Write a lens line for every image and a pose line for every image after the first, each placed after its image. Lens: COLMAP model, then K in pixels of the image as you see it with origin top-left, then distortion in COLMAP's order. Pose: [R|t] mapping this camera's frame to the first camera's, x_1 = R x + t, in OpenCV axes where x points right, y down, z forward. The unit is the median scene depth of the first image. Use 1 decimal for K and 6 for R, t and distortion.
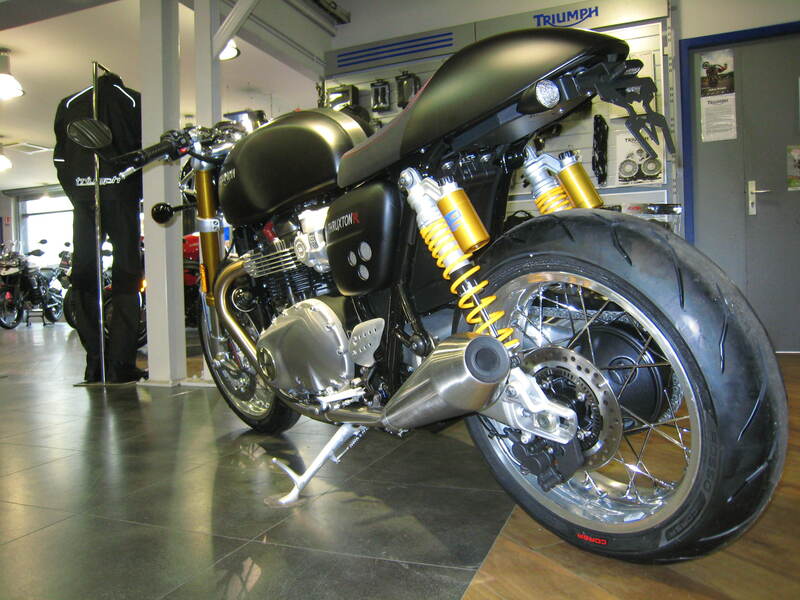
lens RADIAL K [[667.2, 0, 391.5], [0, 667.2, 302.7], [0, 0, 1]] dist [-0.154548, 0.125182]
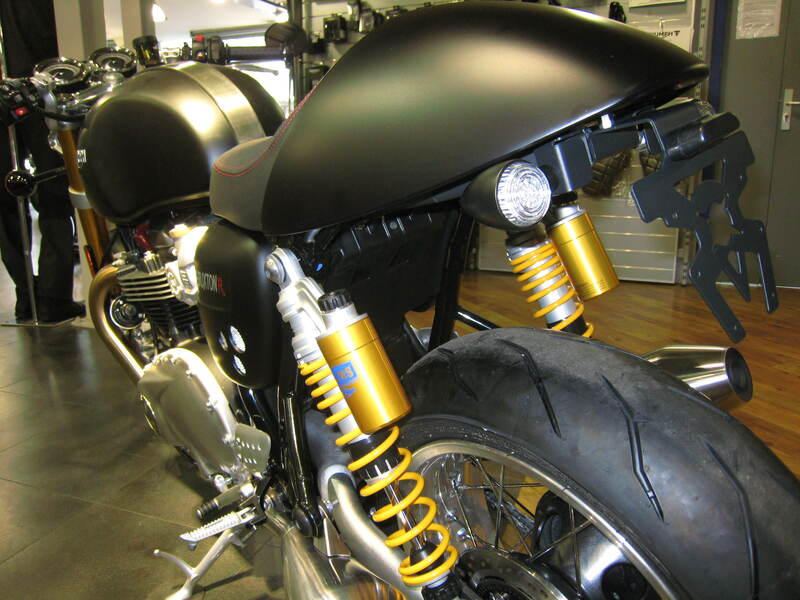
lens RADIAL K [[667.2, 0, 391.5], [0, 667.2, 302.7], [0, 0, 1]] dist [-0.154548, 0.125182]
pose [[0.999844, 0.015429, 0.008563, 0.085671], [-0.016833, 0.979555, 0.200469, -0.202477], [-0.005294, -0.200582, 0.979663, 0.327763]]
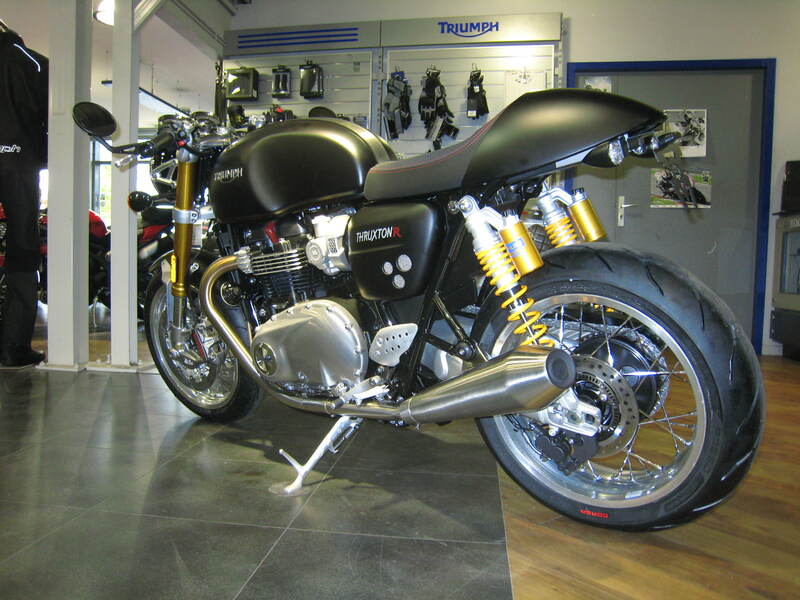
lens RADIAL K [[667.2, 0, 391.5], [0, 667.2, 302.7], [0, 0, 1]] dist [-0.154548, 0.125182]
pose [[0.969813, 0.037415, 0.240961, -0.273758], [-0.044006, 0.998788, 0.022030, -0.029755], [-0.239845, -0.031968, 0.970285, -0.057508]]
